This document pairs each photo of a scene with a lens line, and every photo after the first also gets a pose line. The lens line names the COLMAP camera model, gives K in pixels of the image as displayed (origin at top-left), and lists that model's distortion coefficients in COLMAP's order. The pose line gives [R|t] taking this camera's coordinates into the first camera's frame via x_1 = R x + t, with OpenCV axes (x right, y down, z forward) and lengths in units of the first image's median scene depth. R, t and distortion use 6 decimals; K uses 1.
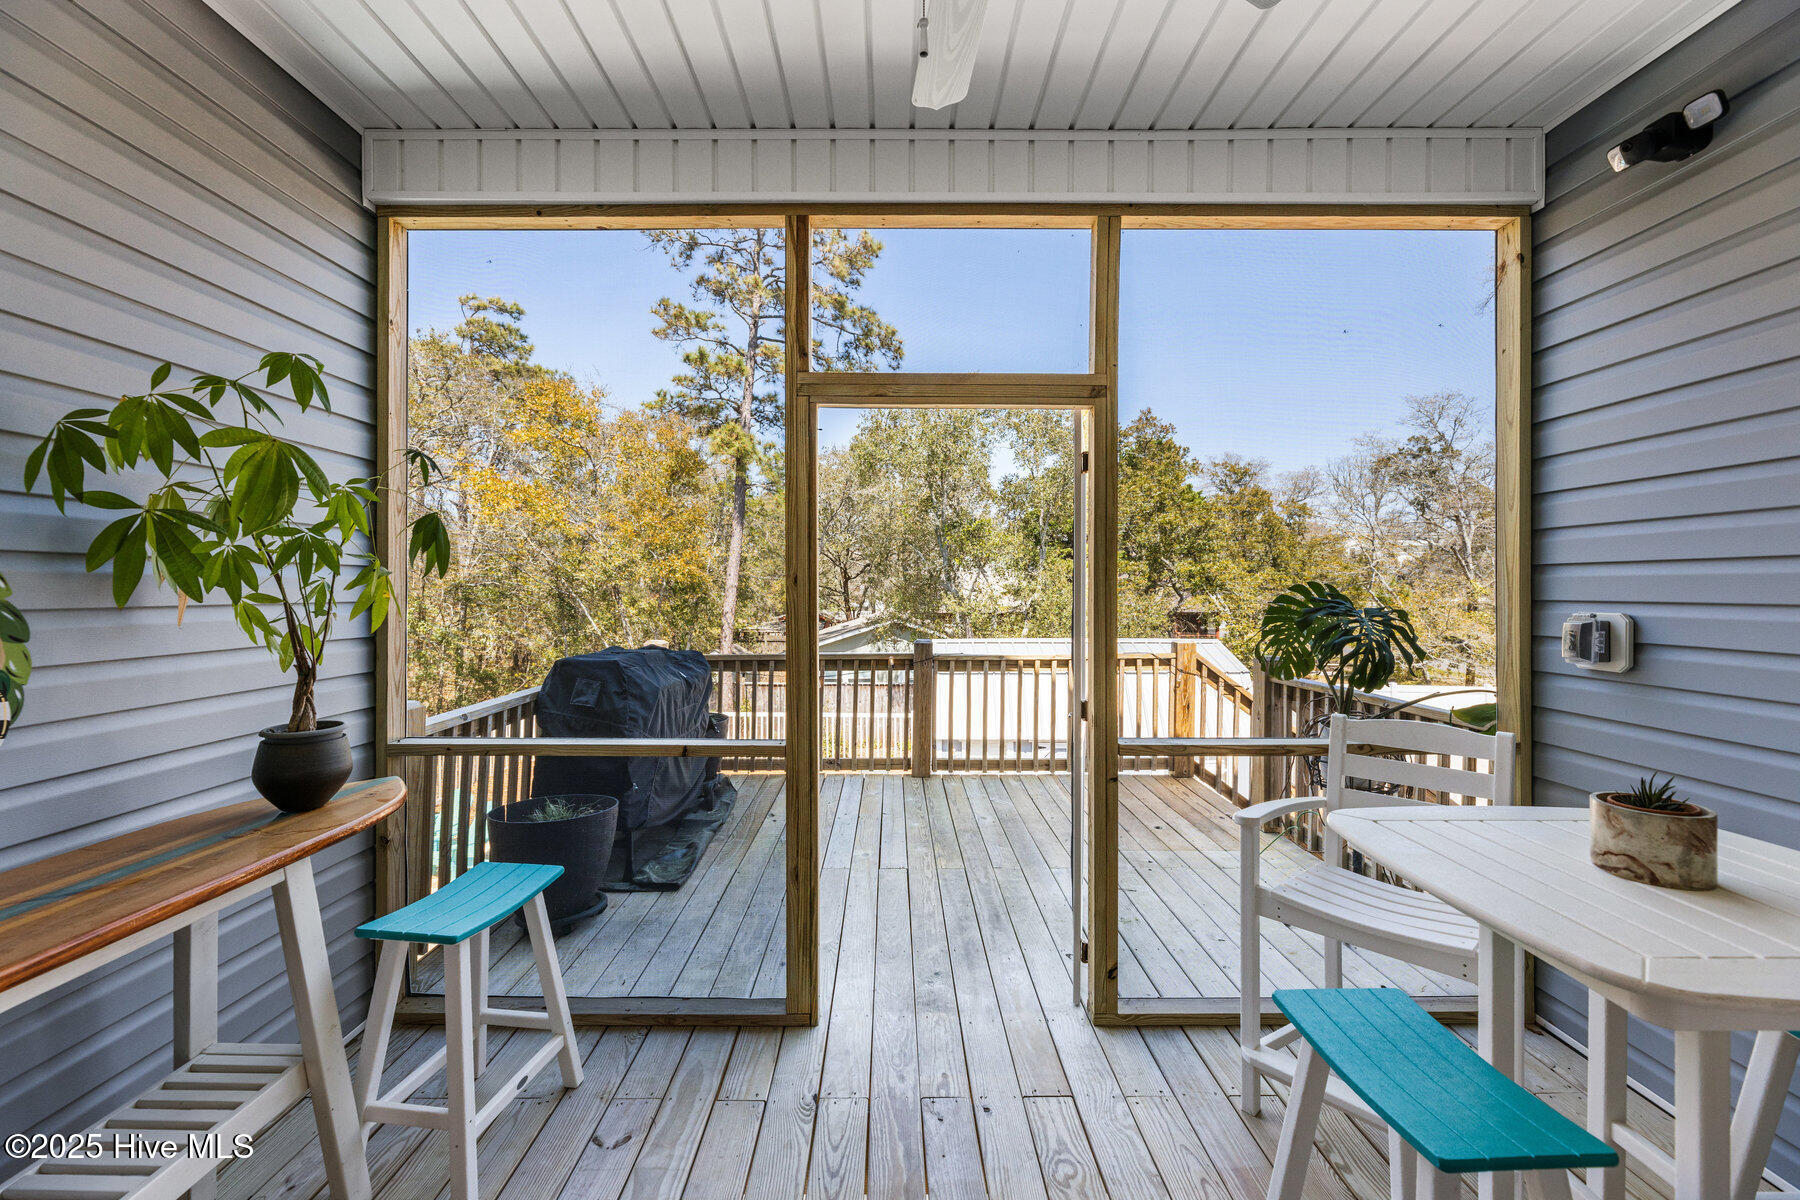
lens RADIAL K [[735.2, 0, 895.6], [0, 735.2, 586.9], [0, 0, 1]] dist [0.003106, 0.000176]
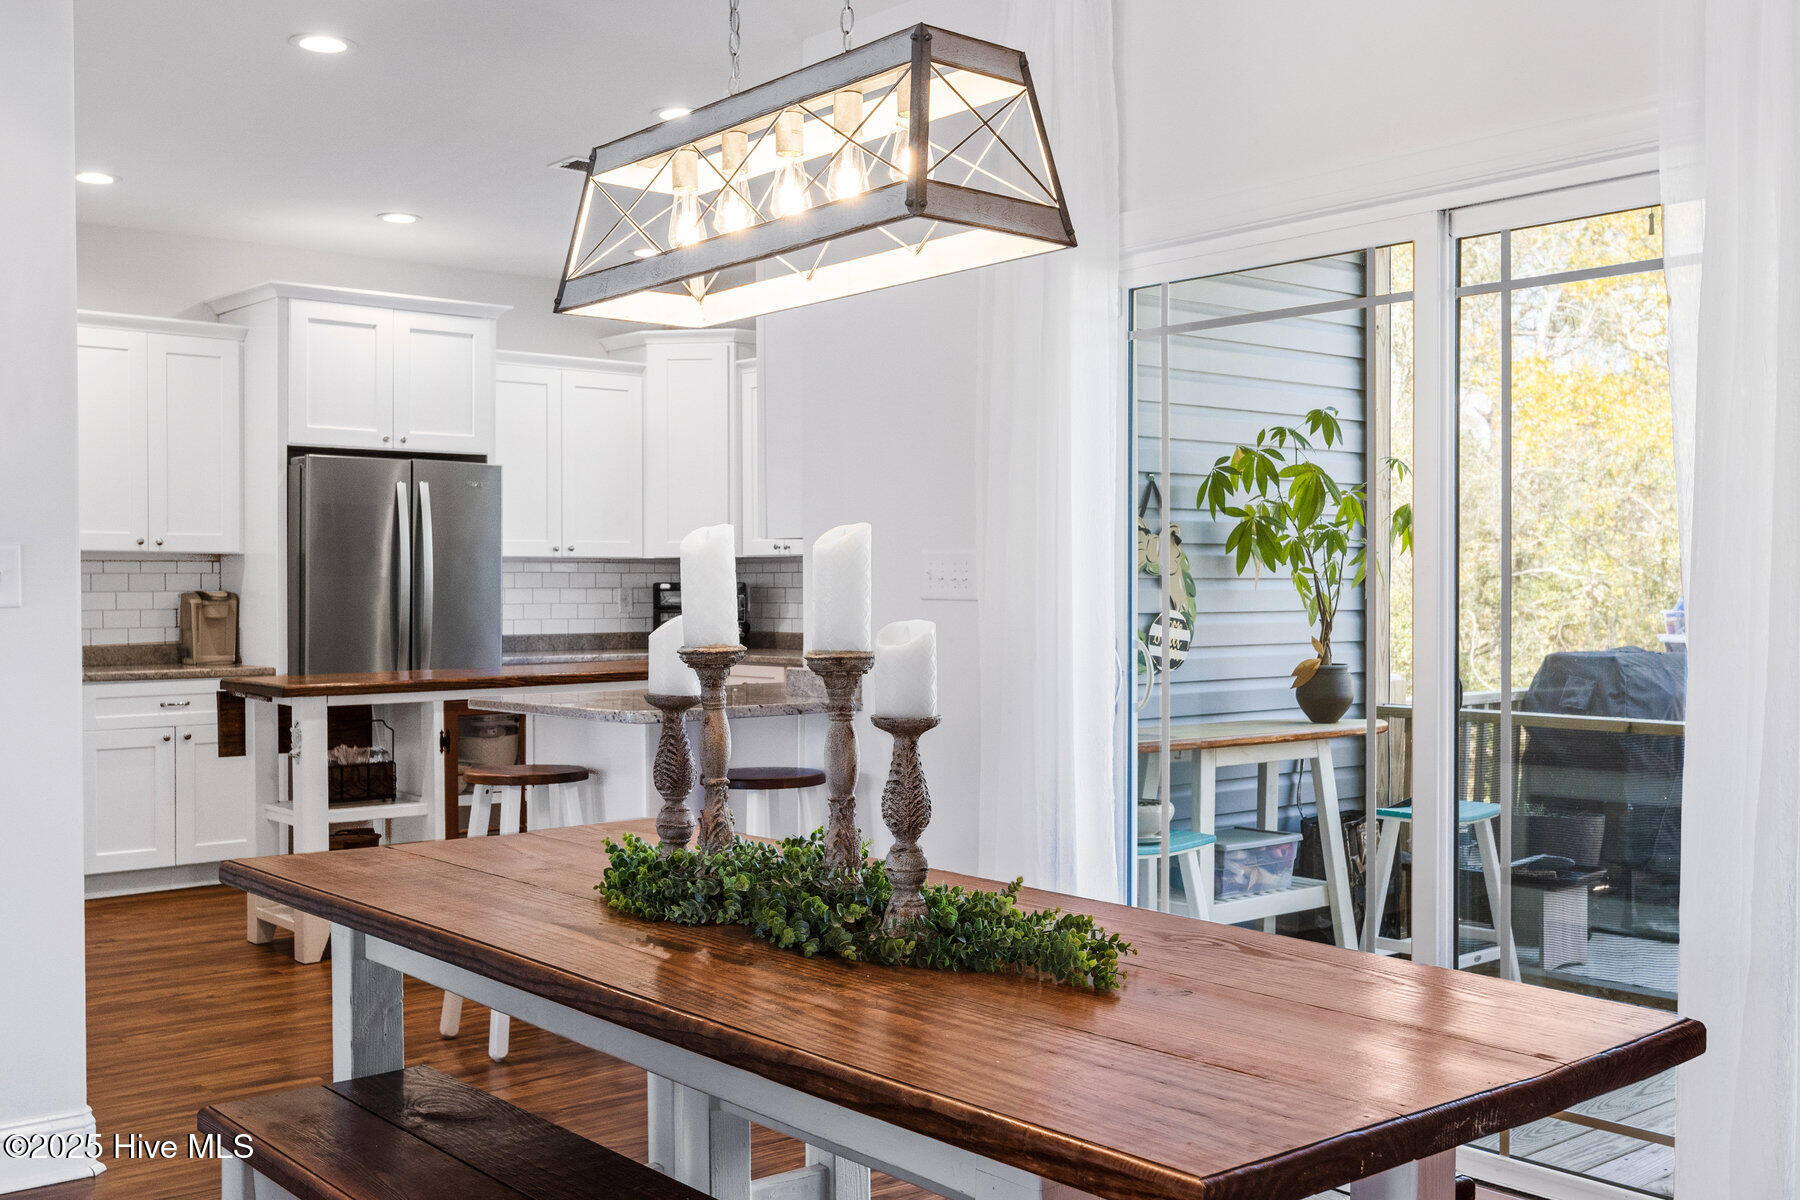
lens RADIAL K [[1788.6, 0, 896.1], [0, 1788.6, 600.8], [0, 0, 1]] dist [-0.003630, 0.000000]
pose [[0.638547, 0.006592, -0.769555, 1.483641], [-0.002634, 0.999976, 0.006380, 0.057693], [0.769578, -0.002047, 0.638549, -2.064257]]
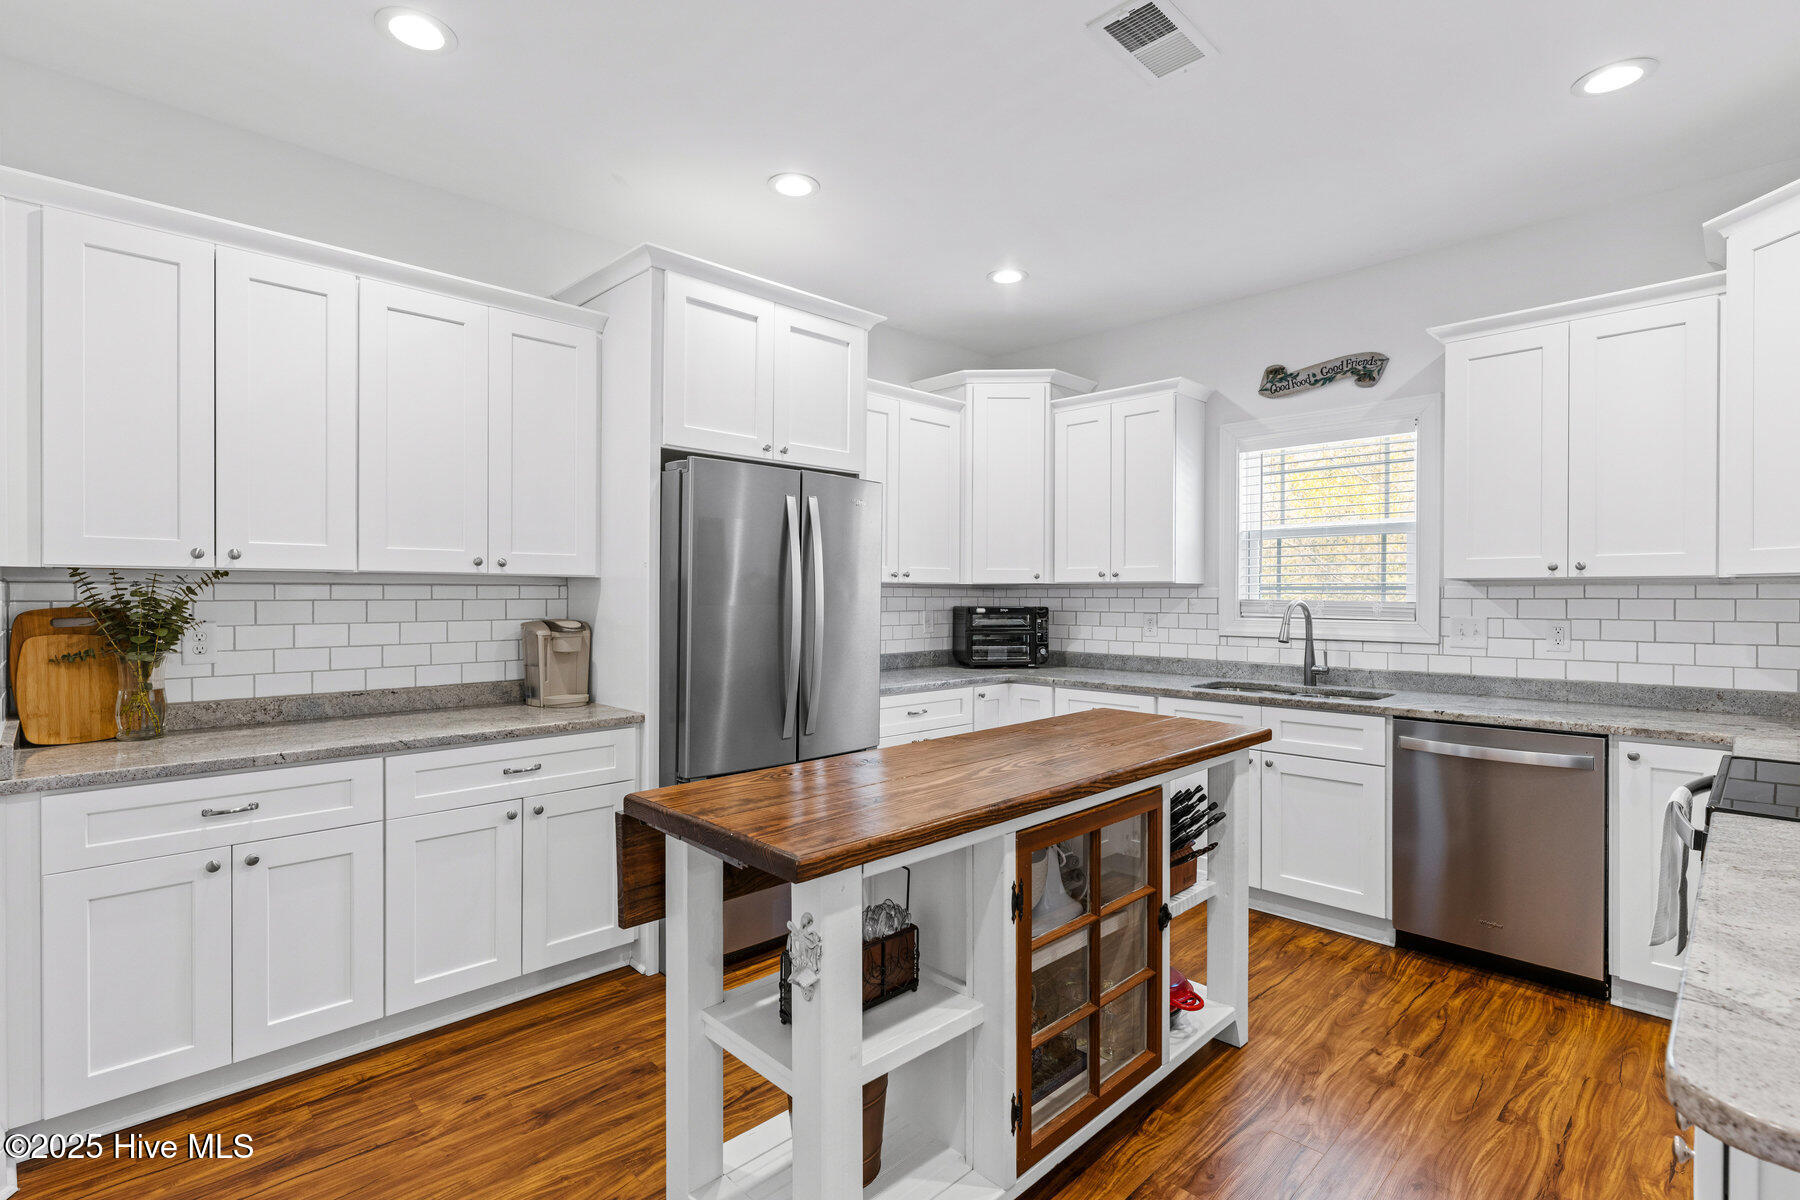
lens RADIAL K [[848.4, 0, 897.8], [0, 848.4, 596.2], [0, 0, 1]] dist [-0.000551, -0.000437]
pose [[0.689409, 0.005610, -0.724350, -1.597925], [-0.008195, 0.999966, -0.000054, 0.001743], [0.724326, 0.005973, 0.689432, -1.153702]]
